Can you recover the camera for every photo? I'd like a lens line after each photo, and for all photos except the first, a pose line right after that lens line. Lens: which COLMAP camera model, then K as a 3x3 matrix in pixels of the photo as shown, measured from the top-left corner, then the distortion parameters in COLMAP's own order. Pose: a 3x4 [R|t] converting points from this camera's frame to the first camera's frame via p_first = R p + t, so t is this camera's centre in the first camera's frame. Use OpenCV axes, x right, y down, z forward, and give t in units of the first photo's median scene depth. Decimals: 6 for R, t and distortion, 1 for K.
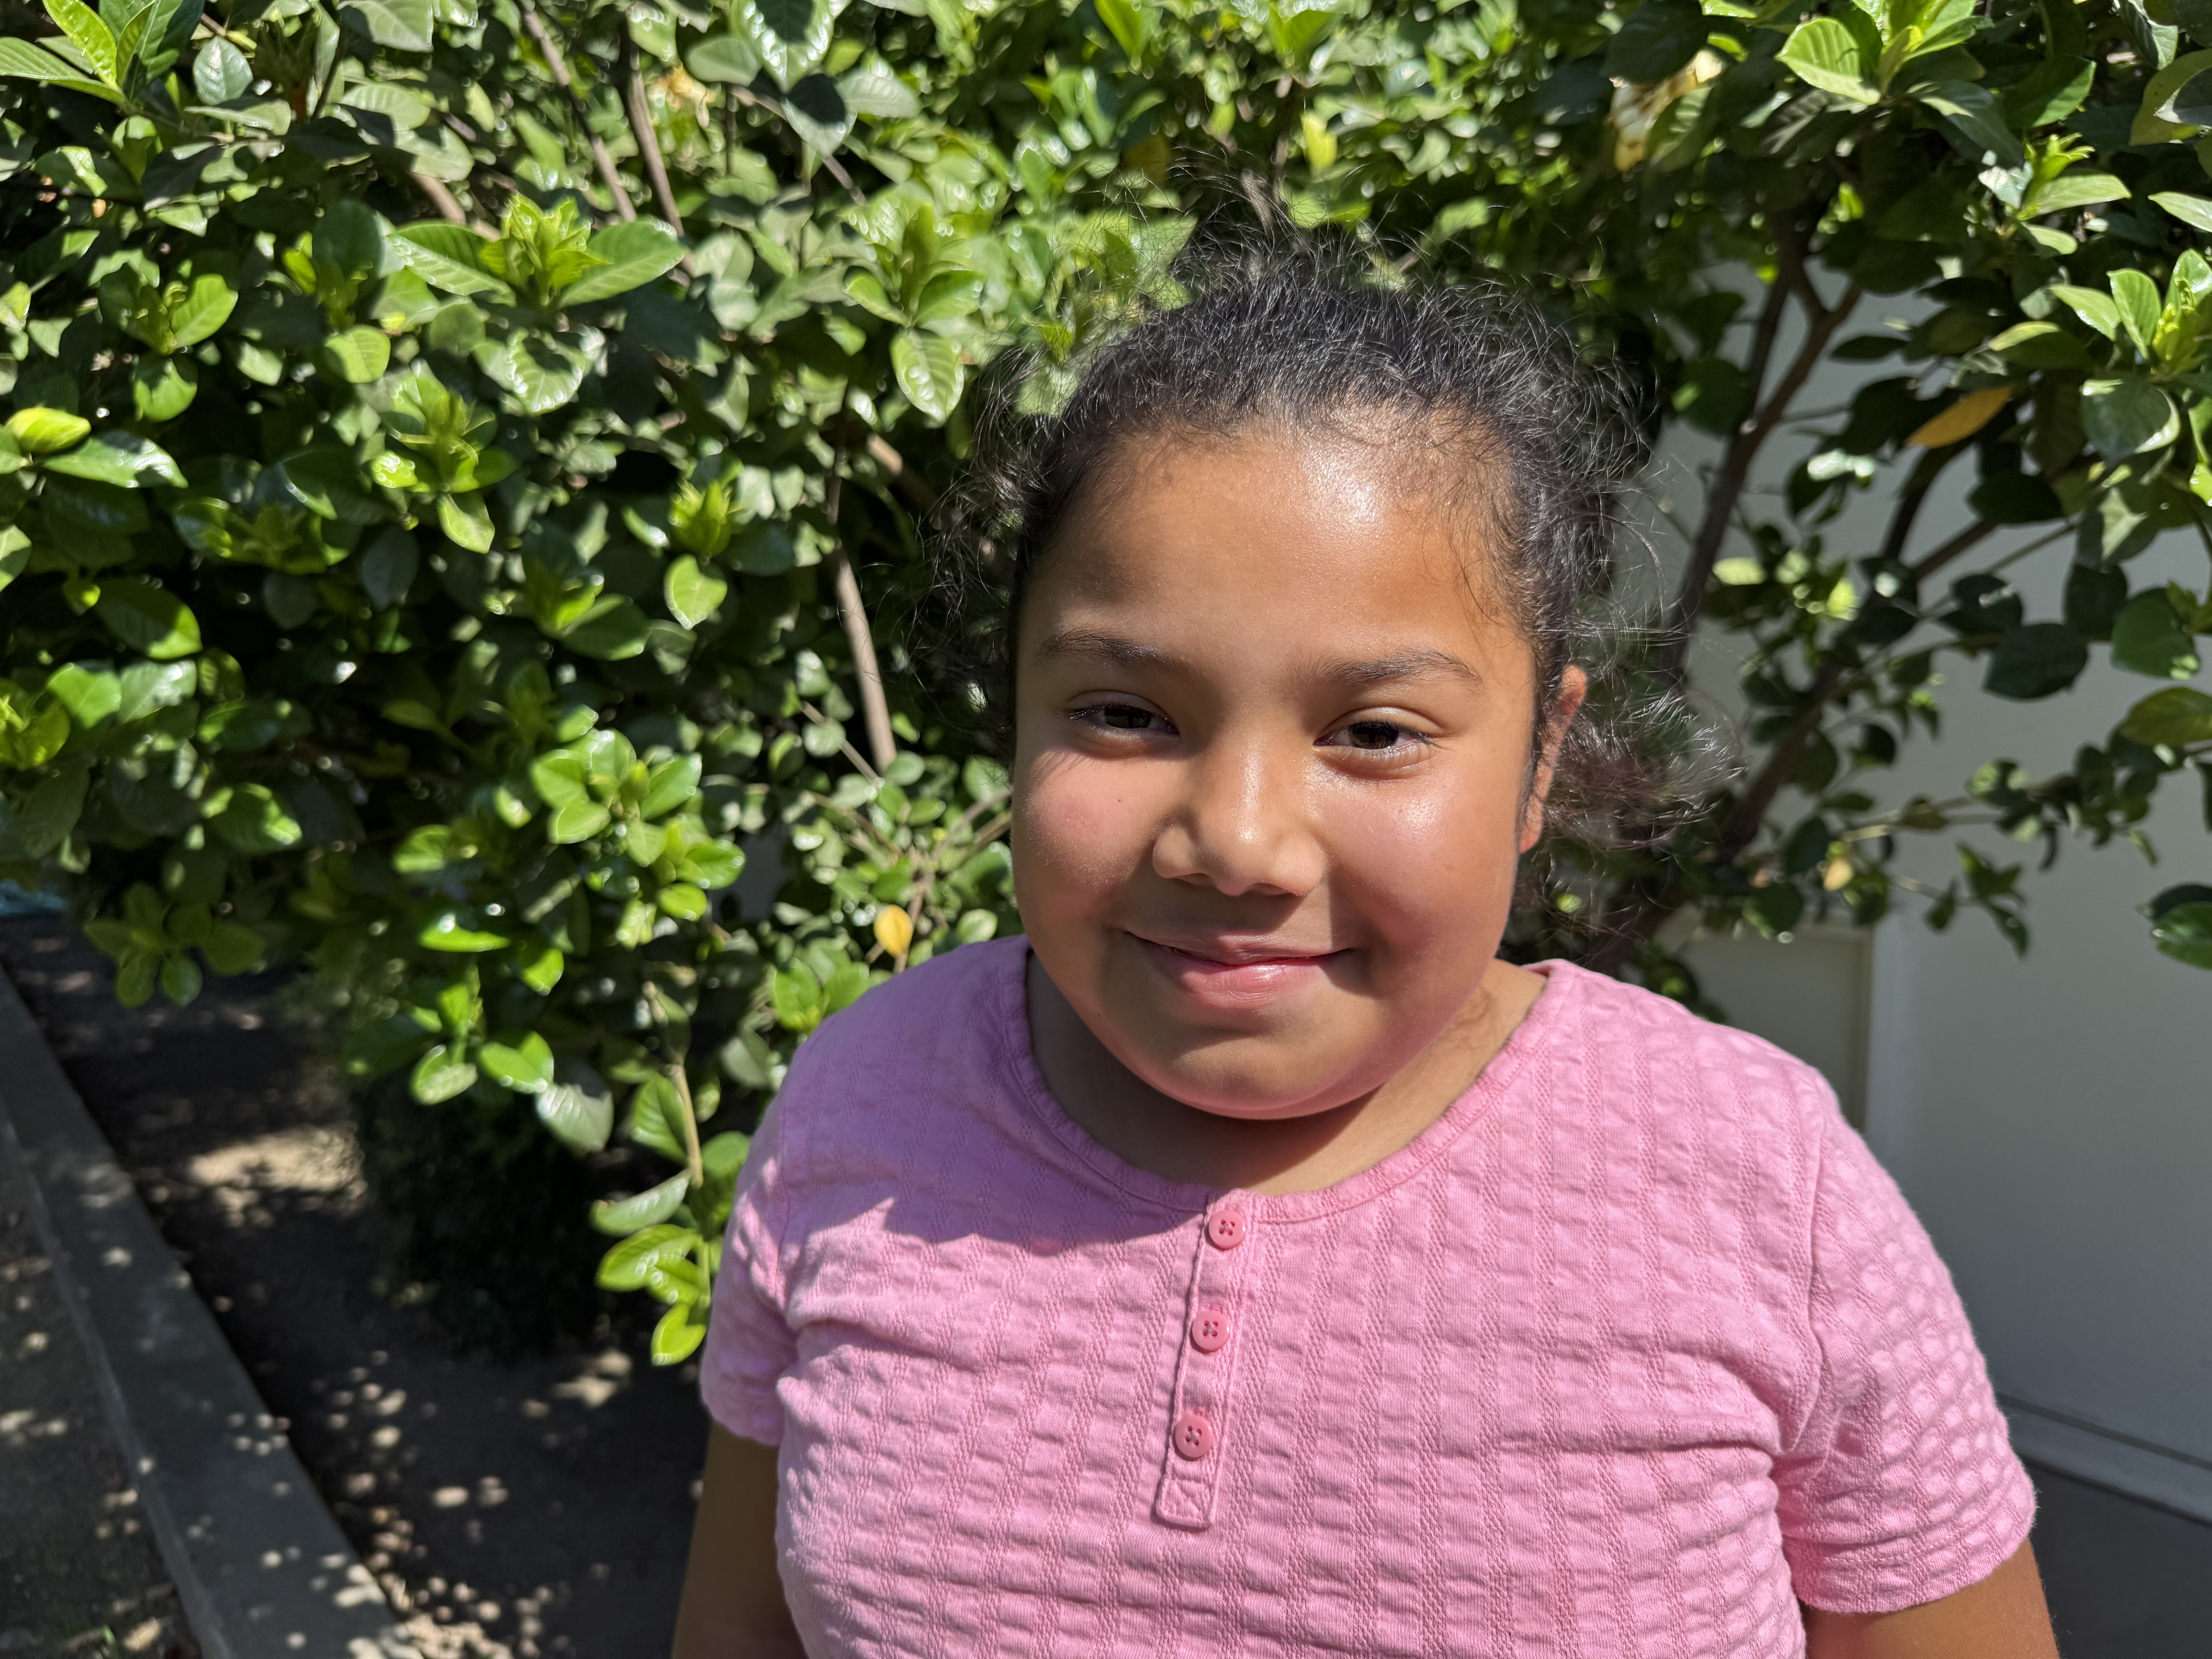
lens RADIAL K [[1619.2, 0, 1102.7], [0, 1619.2, 839.3], [0, 0, 1]] dist [-0.004112, -0.012633]
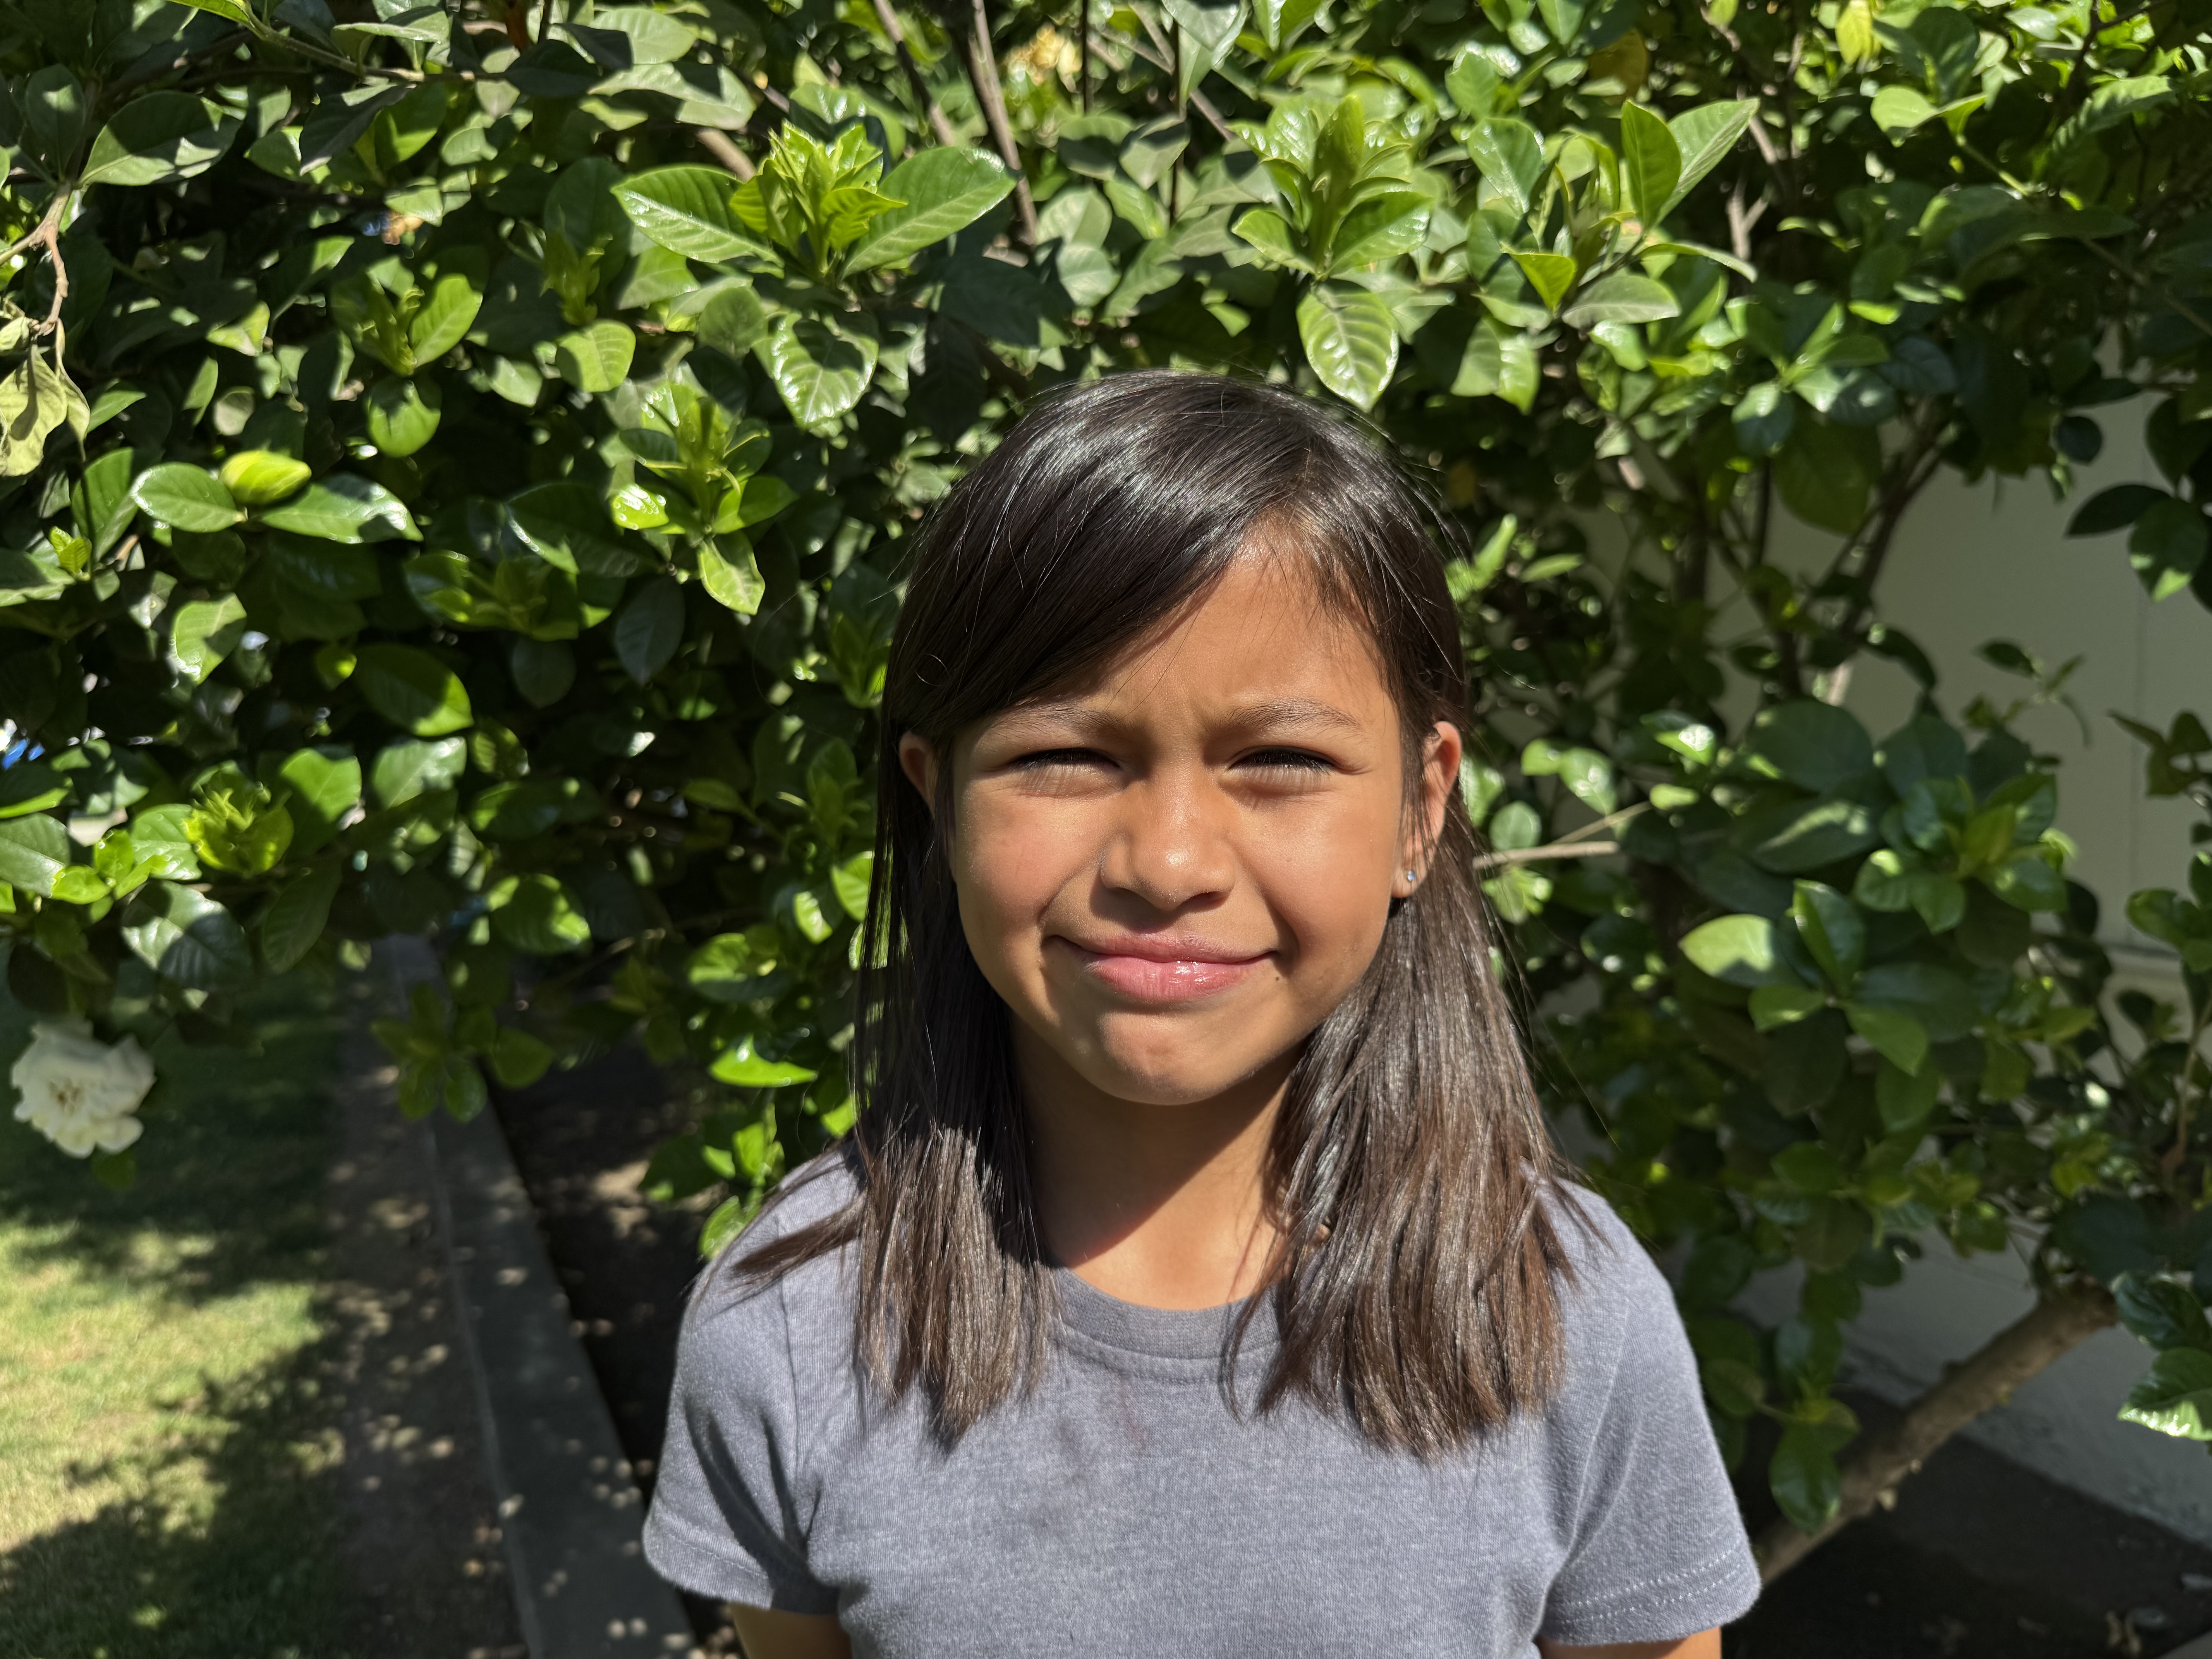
lens RADIAL K [[1619.2, 0, 1097.9], [0, 1619.2, 838.2], [0, 0, 1]] dist [-0.004112, -0.012633]
pose [[0.973137, 0.014372, -0.229778, -0.036482], [-0.016565, 0.999834, -0.007619, -0.049932], [0.229630, 0.011221, 0.973213, 0.218293]]
